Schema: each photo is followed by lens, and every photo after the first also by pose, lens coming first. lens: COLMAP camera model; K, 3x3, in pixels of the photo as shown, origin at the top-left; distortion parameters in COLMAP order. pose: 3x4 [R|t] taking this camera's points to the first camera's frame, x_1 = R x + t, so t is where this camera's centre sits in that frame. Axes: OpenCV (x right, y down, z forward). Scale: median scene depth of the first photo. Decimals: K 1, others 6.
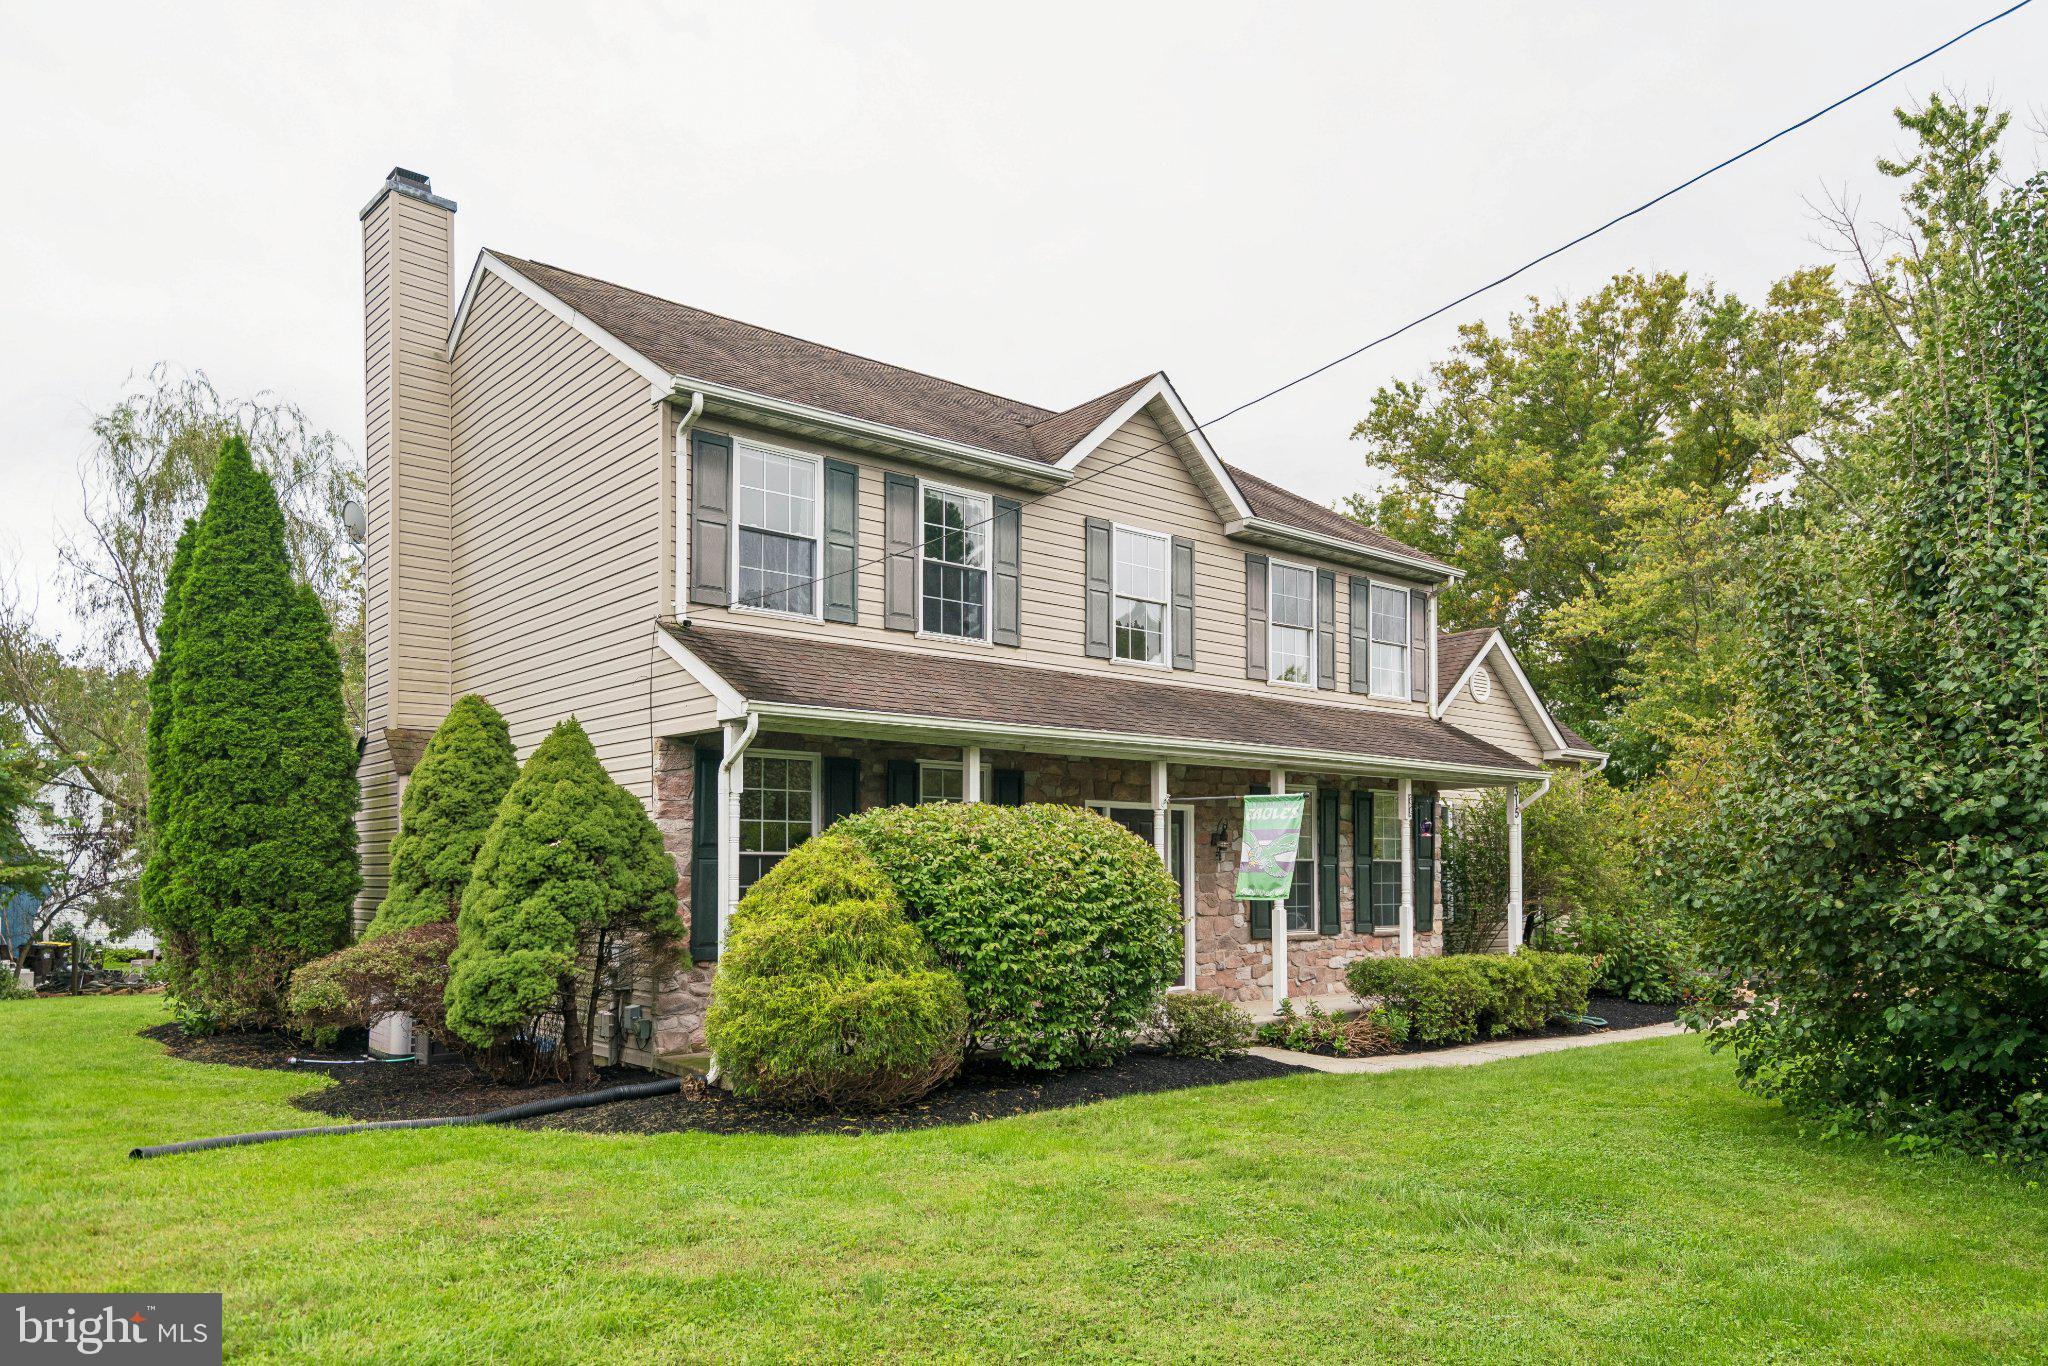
lens RADIAL K [[1335.2, 0, 1020.9], [0, 1335.2, 683.1], [0, 0, 1]] dist [0.005675, 0.000662]
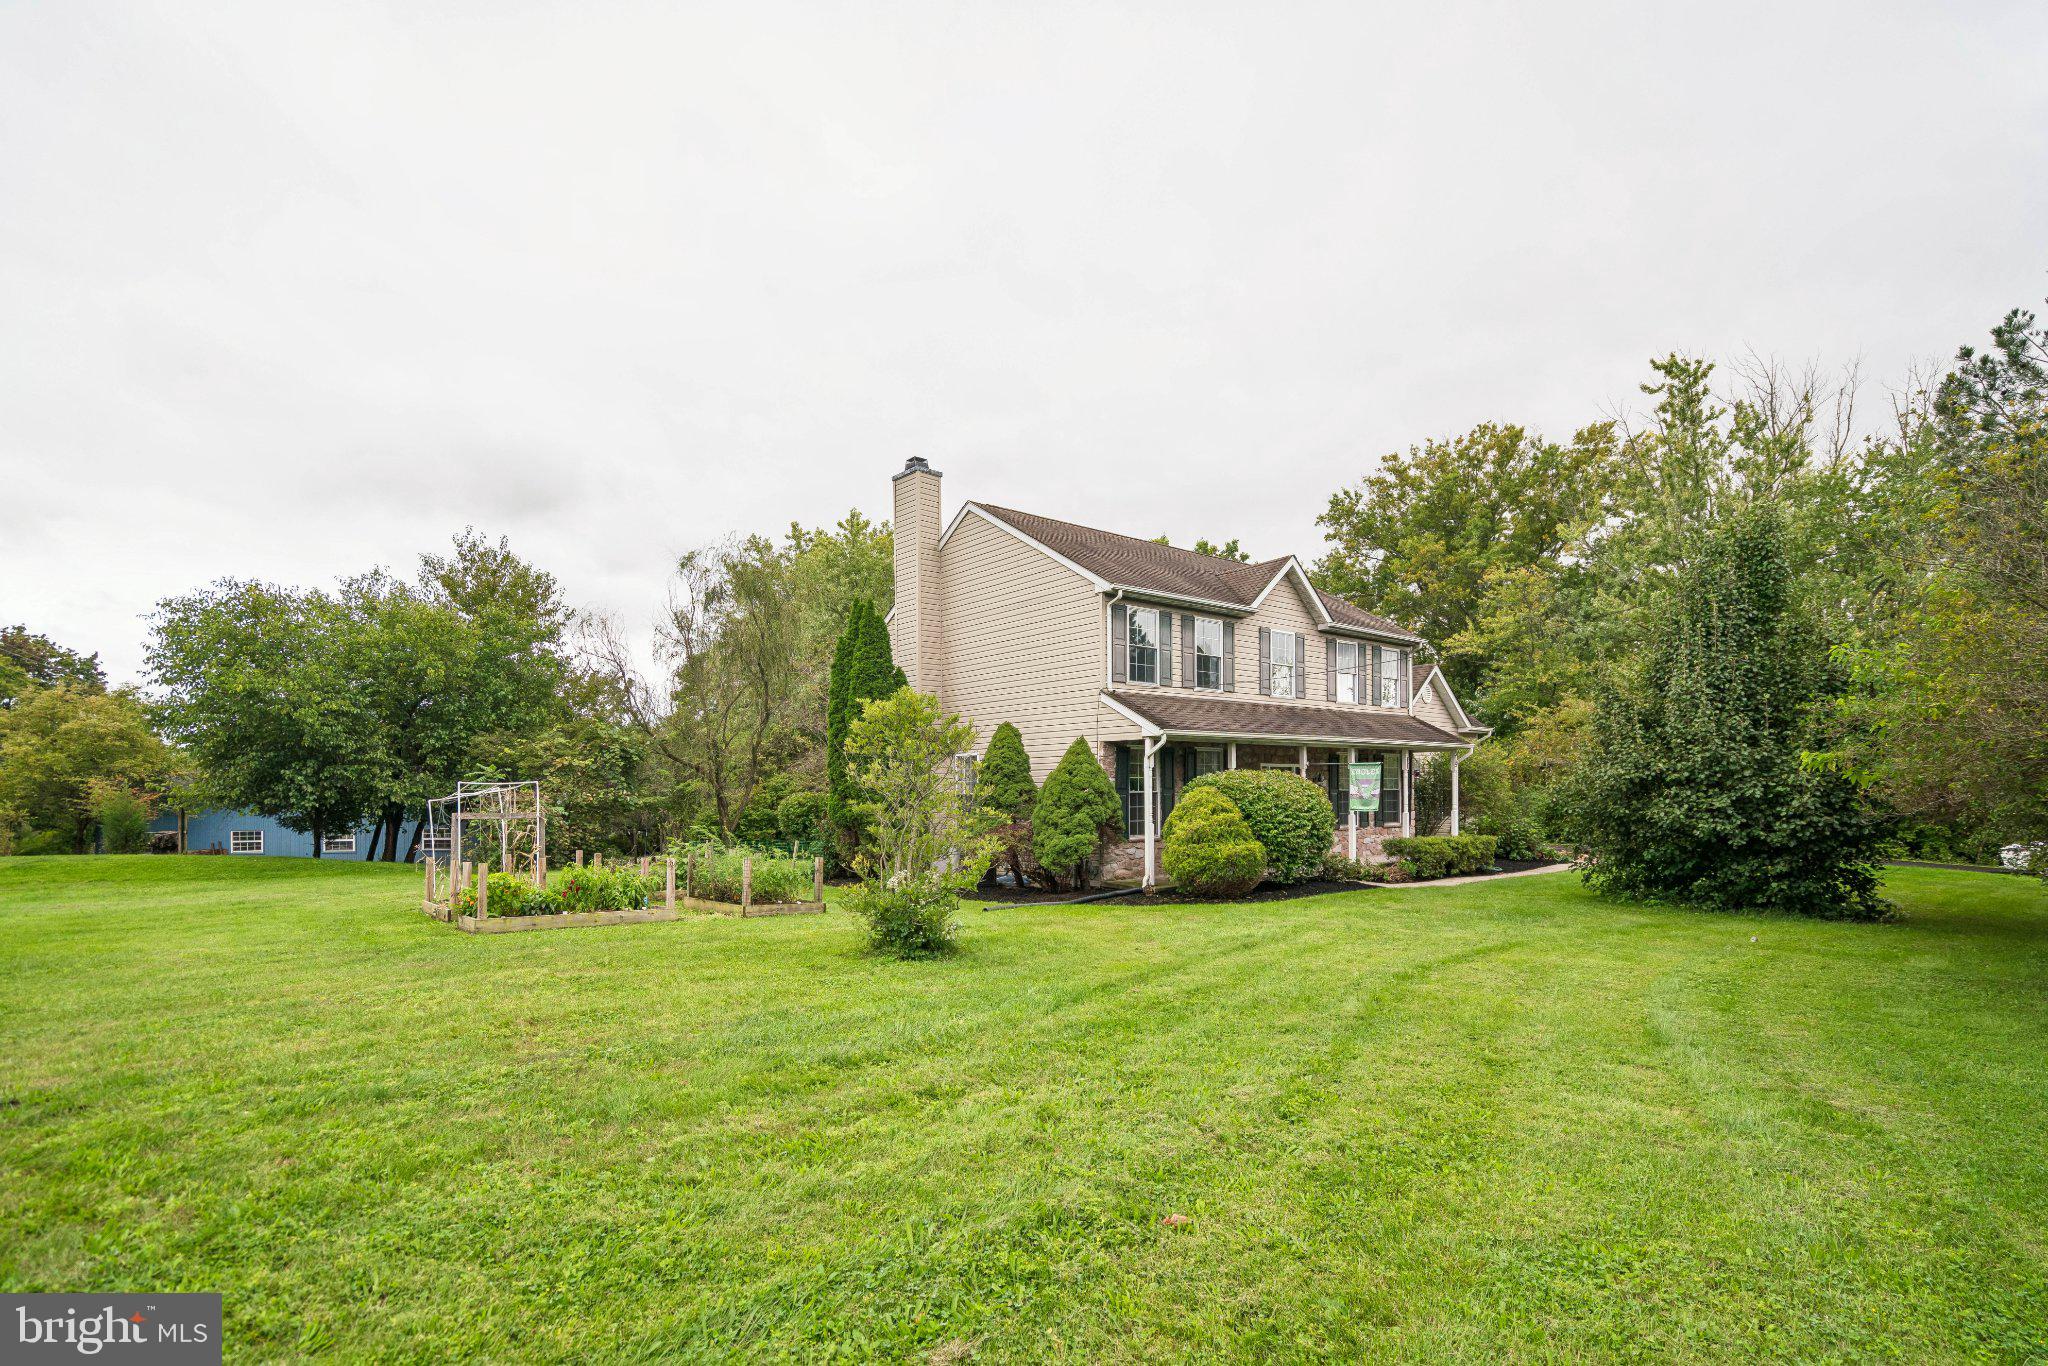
lens RADIAL K [[931.0, 0, 1027.4], [0, 931.0, 683.9], [0, 0, 1]] dist [-0.010979, 0.003499]
pose [[0.999896, -0.008864, -0.011355, -0.284460], [0.009181, 0.999561, 0.028161, -0.077406], [0.011101, -0.028263, 0.999539, -0.432907]]
